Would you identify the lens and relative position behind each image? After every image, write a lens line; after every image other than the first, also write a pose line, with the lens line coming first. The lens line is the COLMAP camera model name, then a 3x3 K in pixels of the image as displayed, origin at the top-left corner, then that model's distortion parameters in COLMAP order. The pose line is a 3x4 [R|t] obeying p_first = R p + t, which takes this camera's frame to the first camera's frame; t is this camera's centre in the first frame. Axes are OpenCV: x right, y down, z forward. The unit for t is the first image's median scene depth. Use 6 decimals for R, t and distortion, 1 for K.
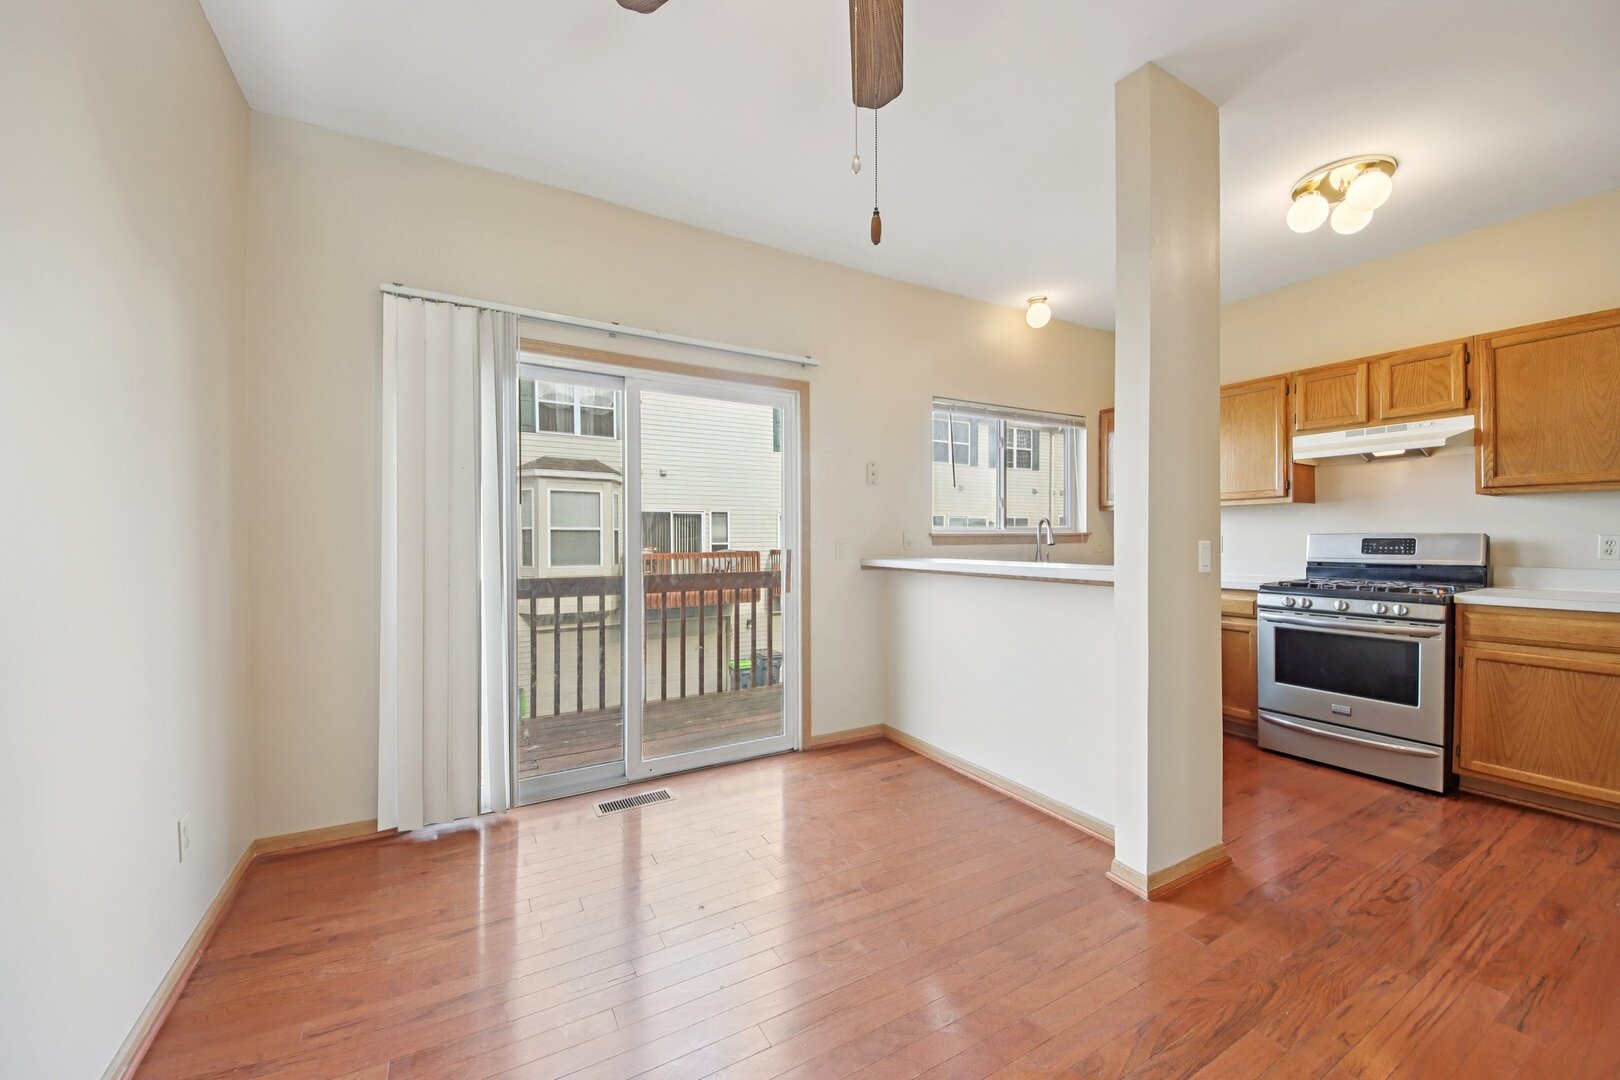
lens RADIAL K [[628.7, 0, 787.0], [0, 628.7, 537.9], [0, 0, 1]] dist [-0.002269, -0.004937]
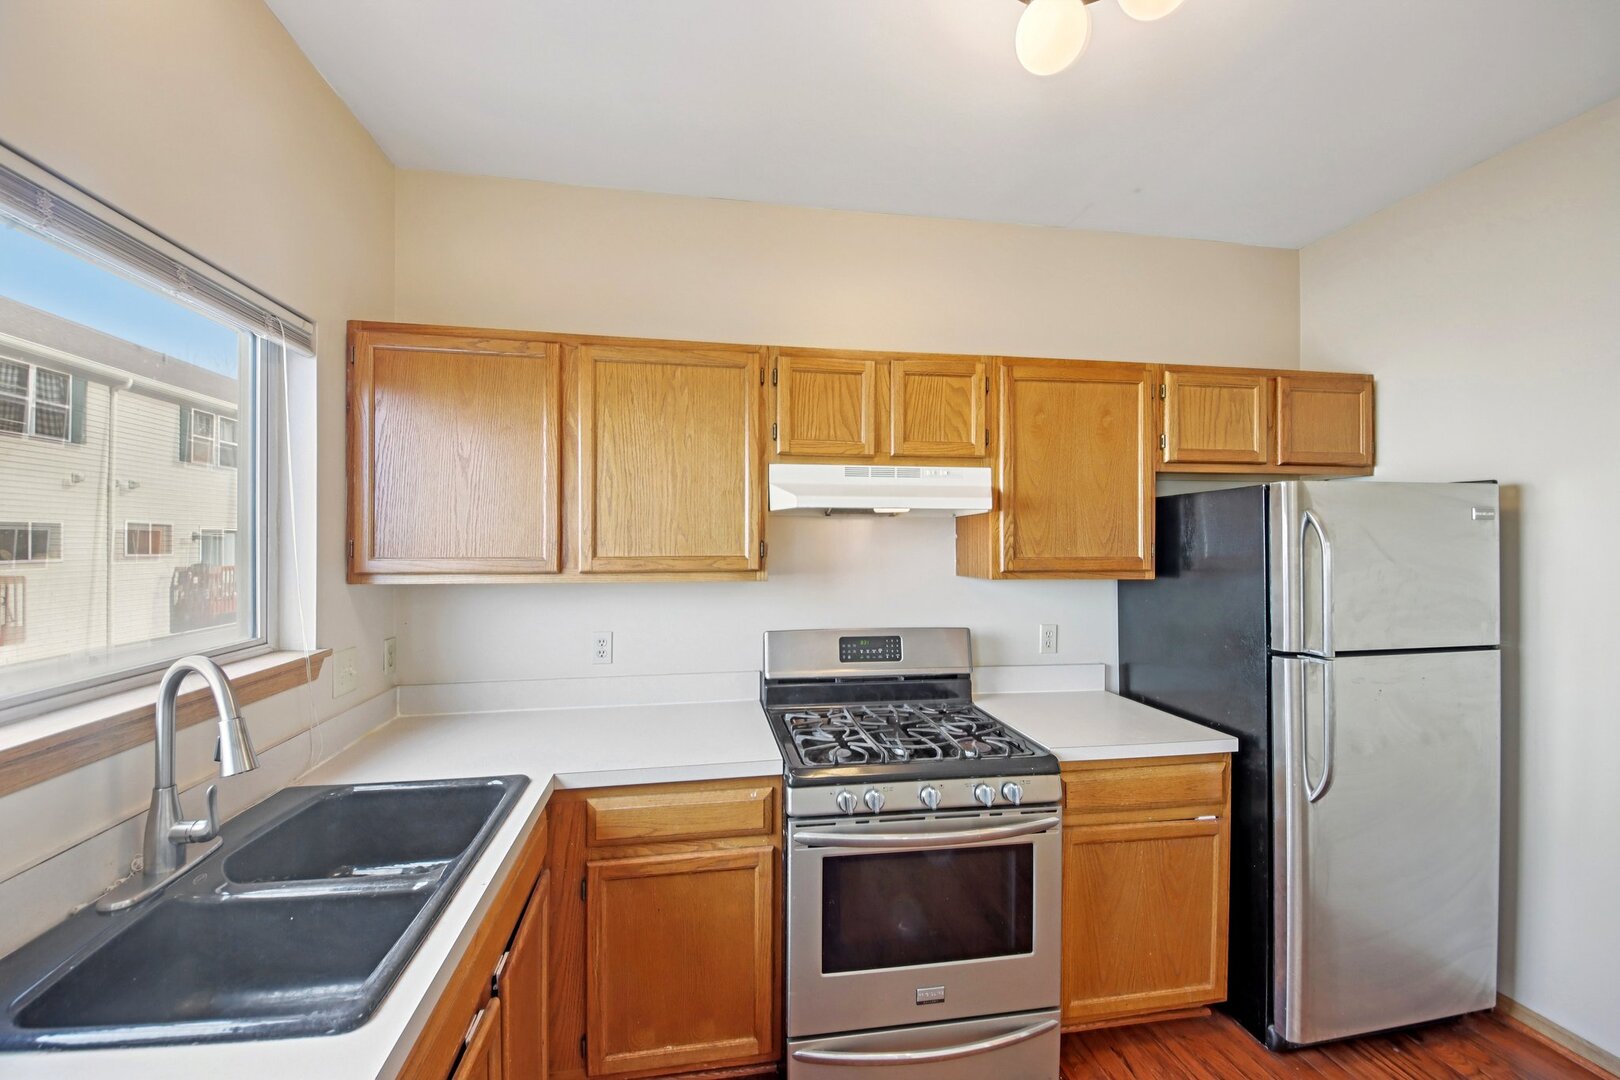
lens RADIAL K [[628.7, 0, 802.2], [0, 628.7, 531.4], [0, 0, 1]] dist [-0.002269, -0.004937]
pose [[0.320449, 0.016139, 0.947128, 0.308438], [-0.004449, 0.999869, -0.015532, -0.098213], [-0.947255, 0.000764, 0.320479, 0.843290]]
